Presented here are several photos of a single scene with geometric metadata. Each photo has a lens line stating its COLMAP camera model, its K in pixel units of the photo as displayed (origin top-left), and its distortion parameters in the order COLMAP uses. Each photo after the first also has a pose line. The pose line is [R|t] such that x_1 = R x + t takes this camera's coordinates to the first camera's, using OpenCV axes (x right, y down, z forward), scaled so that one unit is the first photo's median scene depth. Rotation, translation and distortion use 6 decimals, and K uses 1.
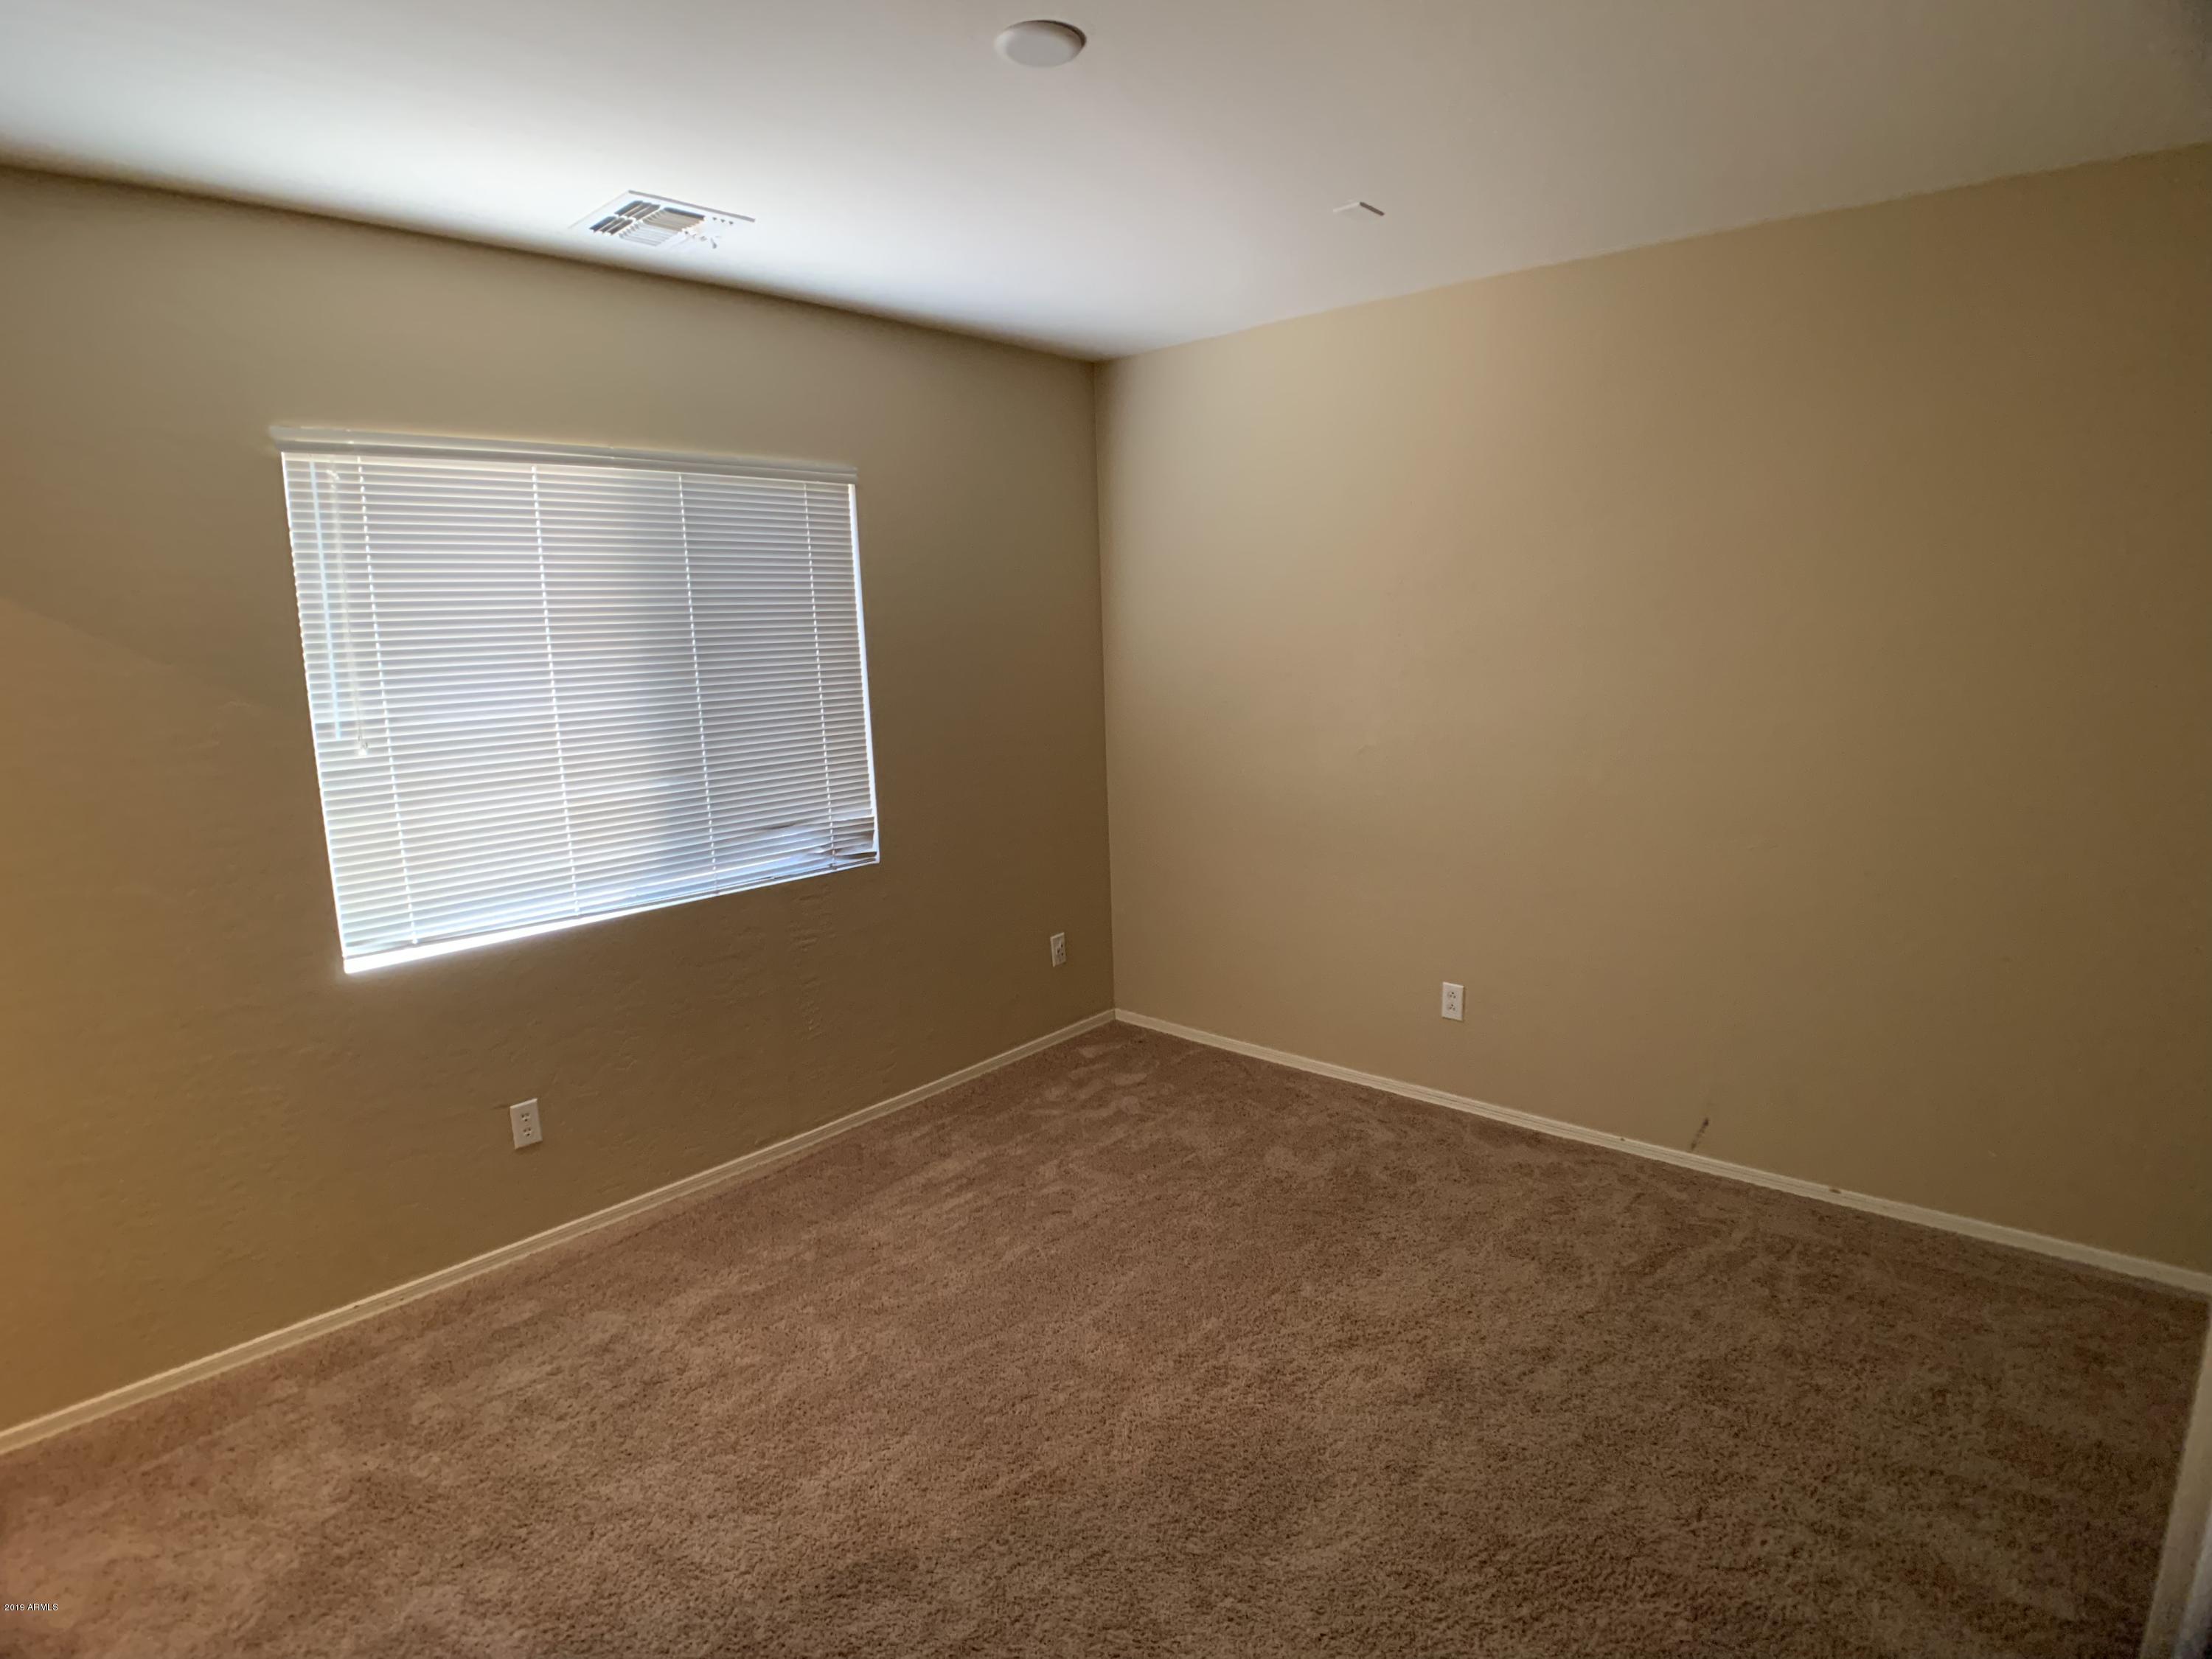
lens RADIAL K [[1178.2, 0, 1101.2], [0, 1178.2, 801.4], [0, 0, 1]] dist [-0.063761, 0.000025]
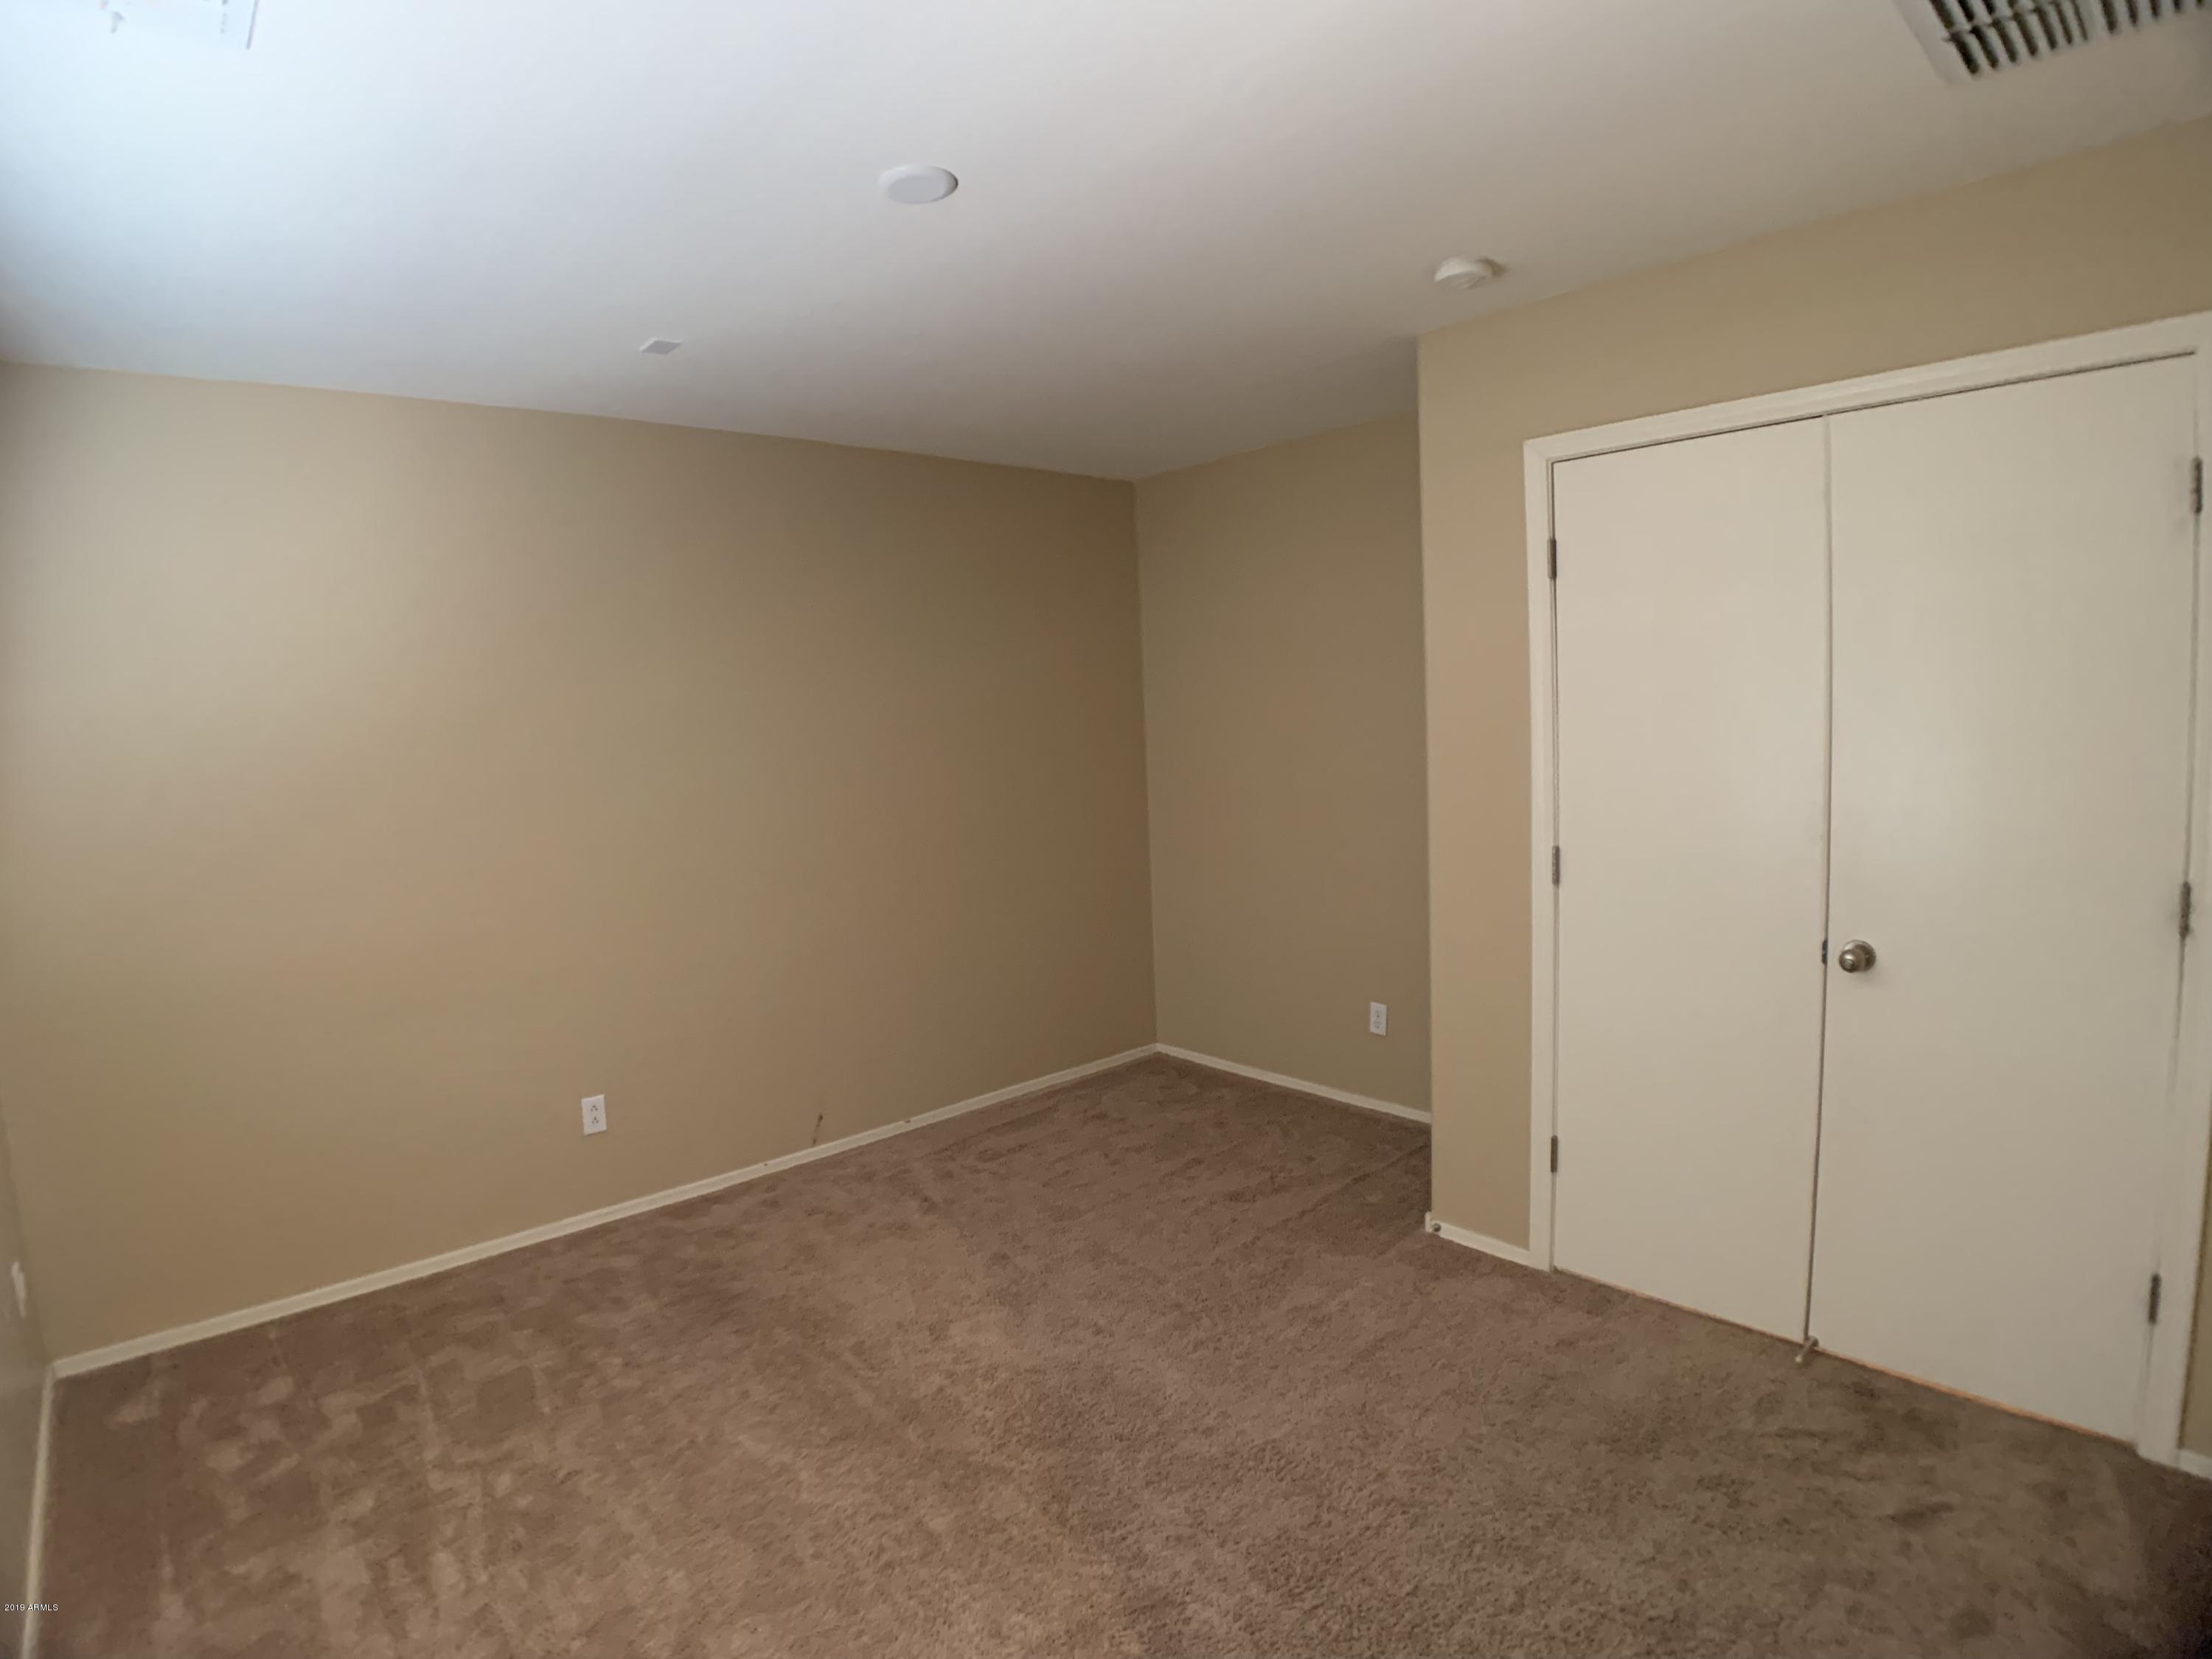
lens RADIAL K [[1178.2, 0, 1101.2], [0, 1178.2, 801.4], [0, 0, 1]] dist [-0.063761, 0.000025]
pose [[0.122092, -0.053915, 0.991053, -0.667681], [0.188527, 0.981604, 0.030176, -0.042511], [-0.974449, 0.183156, 0.130010, 0.446494]]
